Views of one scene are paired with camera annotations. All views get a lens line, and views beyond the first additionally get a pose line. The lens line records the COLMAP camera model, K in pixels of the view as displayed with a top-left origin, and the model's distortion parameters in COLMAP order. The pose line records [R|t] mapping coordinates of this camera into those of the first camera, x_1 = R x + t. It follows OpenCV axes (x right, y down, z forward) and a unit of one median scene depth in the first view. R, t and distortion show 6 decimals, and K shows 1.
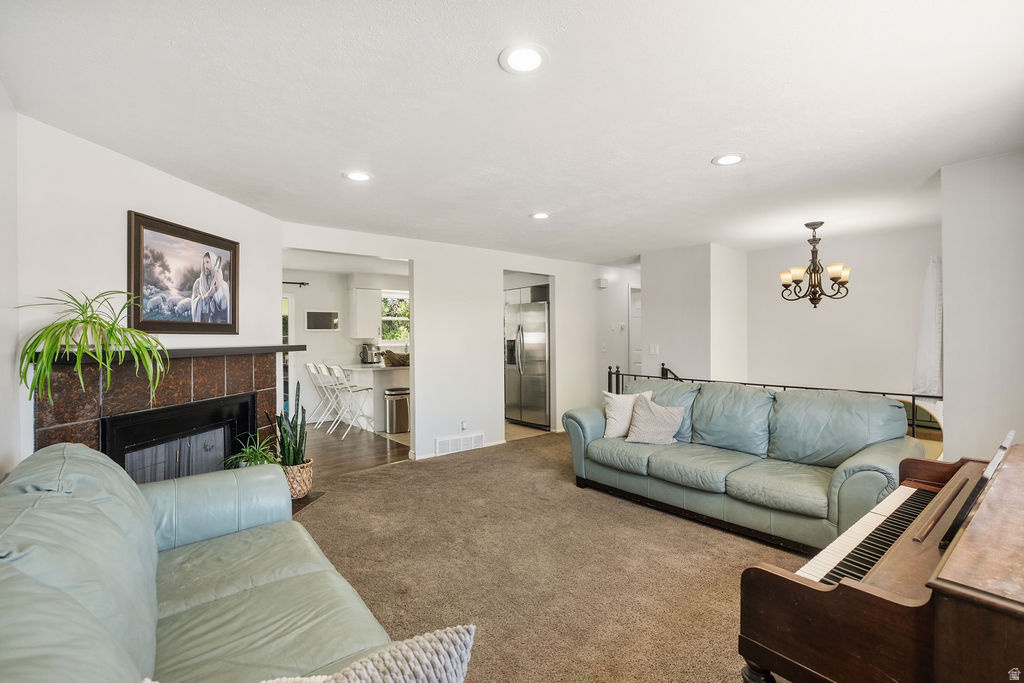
lens RADIAL K [[469.8, 0, 511.5], [0, 469.8, 335.2], [0, 0, 1]] dist [-0.002032, 0.000132]
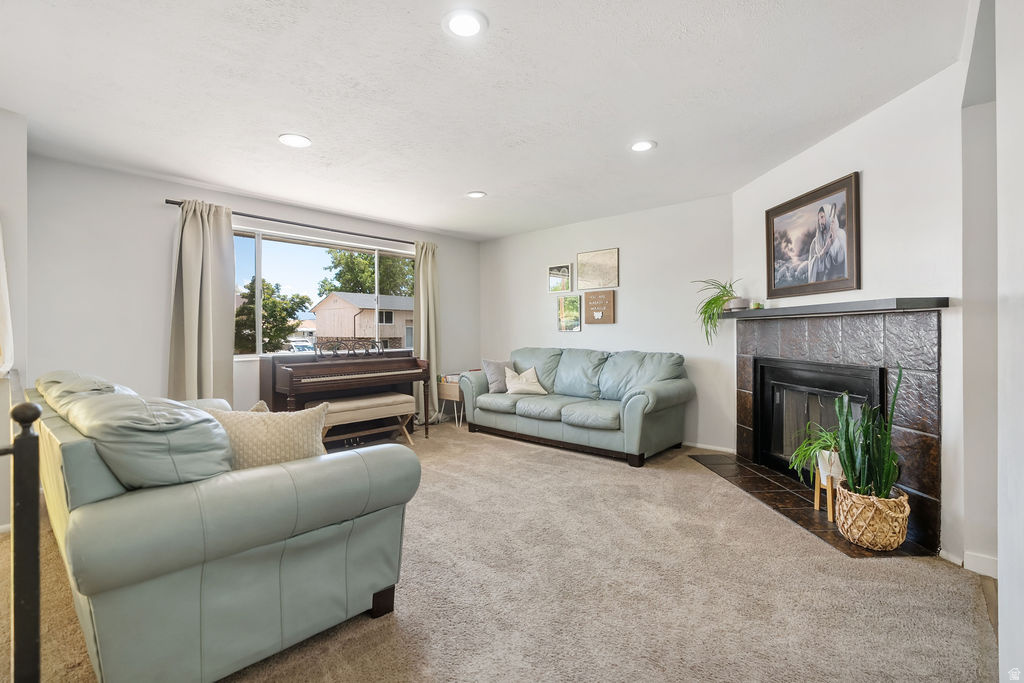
lens RADIAL K [[456.6, 0, 513.0], [0, 456.6, 330.1], [0, 0, 1]] dist [-0.001511, -0.000077]
pose [[-0.987763, 0.012916, -0.155426, 0.114330], [0.014070, 0.999881, -0.006331, 0.069867], [0.155326, -0.008440, -0.987827, 1.841035]]
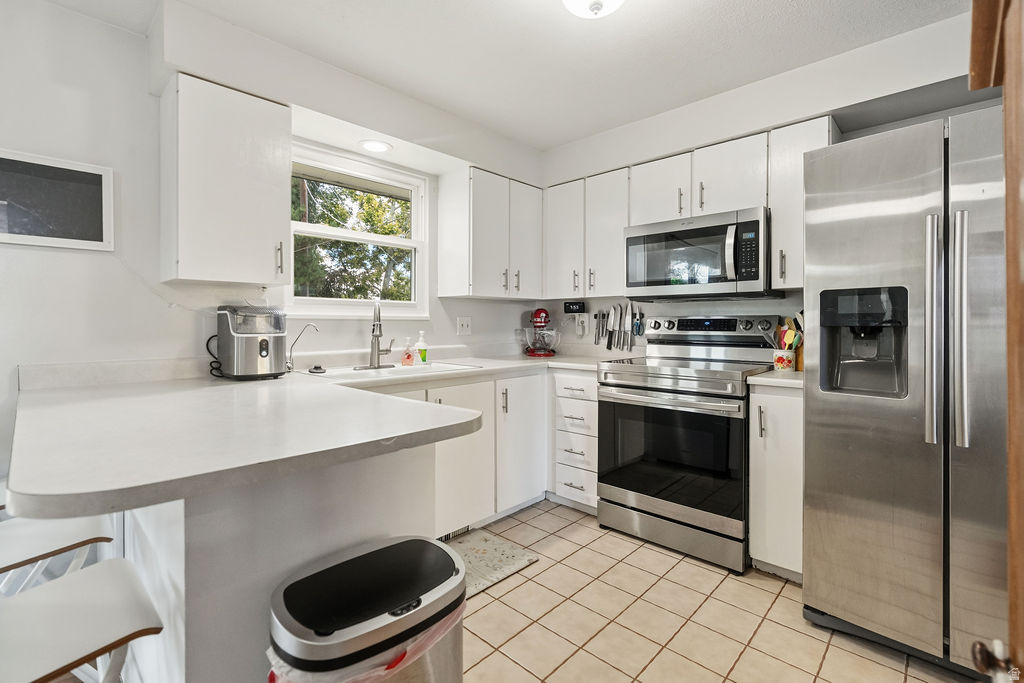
lens RADIAL K [[463.3, 0, 510.6], [0, 463.3, 322.9], [0, 0, 1]] dist [-0.000903, 0.000197]
pose [[0.993256, 0.011335, 0.115383, -0.432959], [-0.012088, 0.999910, 0.005827, 0.059948], [-0.115307, -0.007183, 0.993304, 1.712700]]
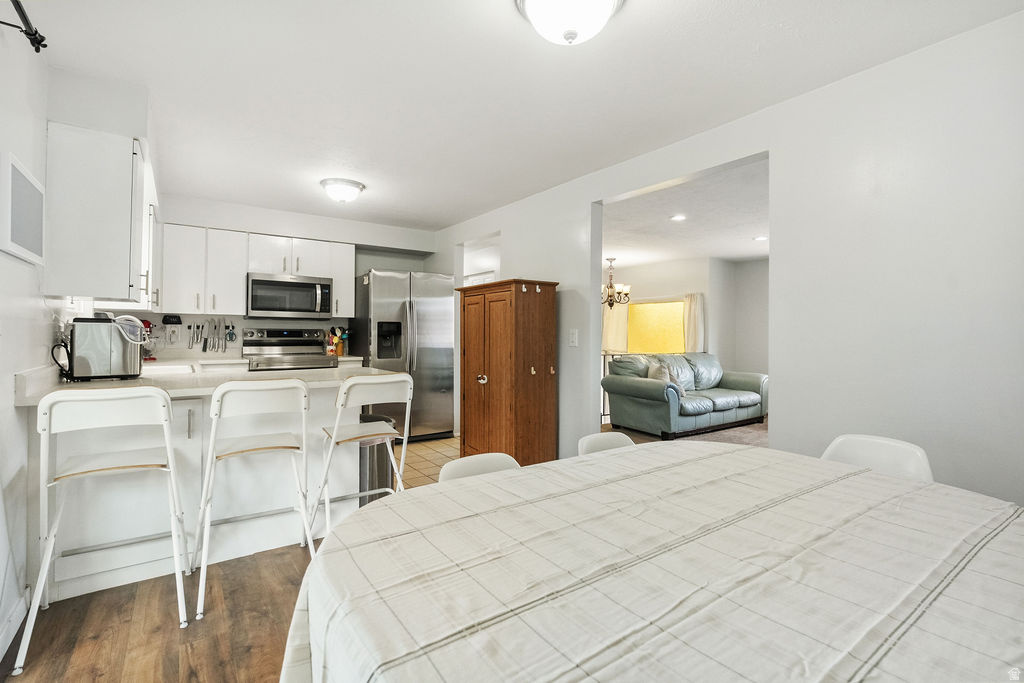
lens RADIAL K [[469.8, 0, 511.5], [0, 469.8, 335.2], [0, 0, 1]] dist [-0.002032, 0.000132]
pose [[0.070350, 0.006490, 0.997501, -1.434311], [-0.014912, 0.999874, -0.005454, 0.065699], [-0.997411, -0.014491, 0.070438, 1.682244]]
